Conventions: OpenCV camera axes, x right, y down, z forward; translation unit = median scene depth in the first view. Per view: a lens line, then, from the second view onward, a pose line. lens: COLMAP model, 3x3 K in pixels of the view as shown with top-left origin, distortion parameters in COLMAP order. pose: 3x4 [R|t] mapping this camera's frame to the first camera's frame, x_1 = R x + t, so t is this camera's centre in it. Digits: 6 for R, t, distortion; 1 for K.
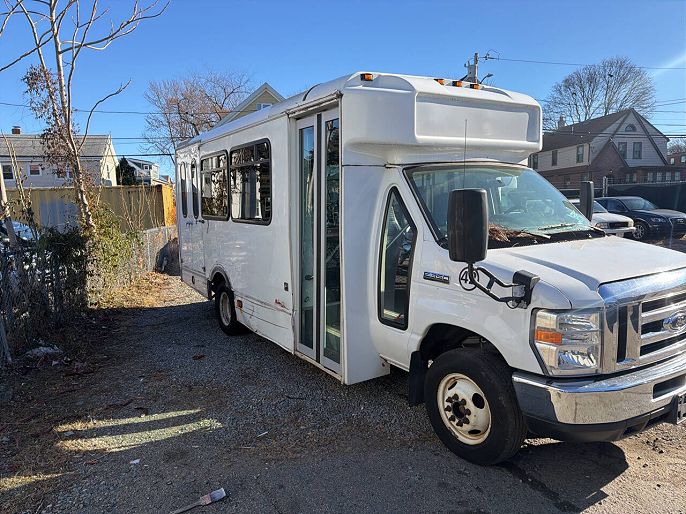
lens RADIAL K [[511.6, 0, 341.3], [0, 511.6, 253.8], [0, 0, 1]] dist [0.031599, -0.020446]
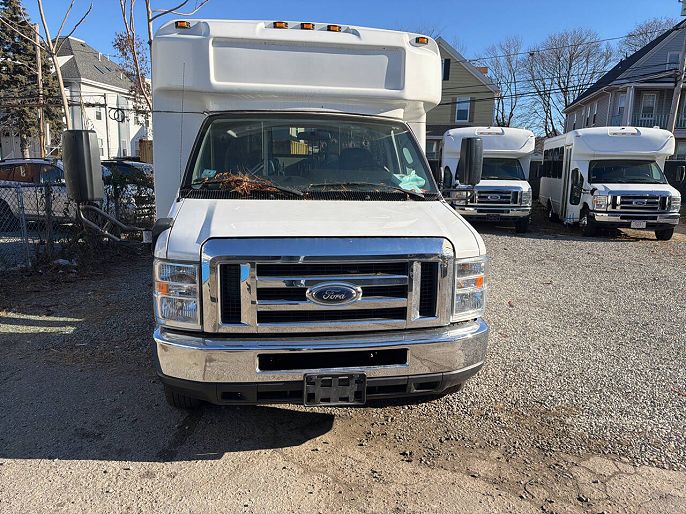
lens RADIAL K [[511.6, 0, 340.8], [0, 511.6, 249.5], [0, 0, 1]] dist [0.031599, -0.020446]
pose [[0.904547, 0.113944, -0.410867, 0.791942], [-0.086536, 0.992636, 0.084771, -0.013946], [0.417500, -0.041124, 0.907746, 0.179891]]
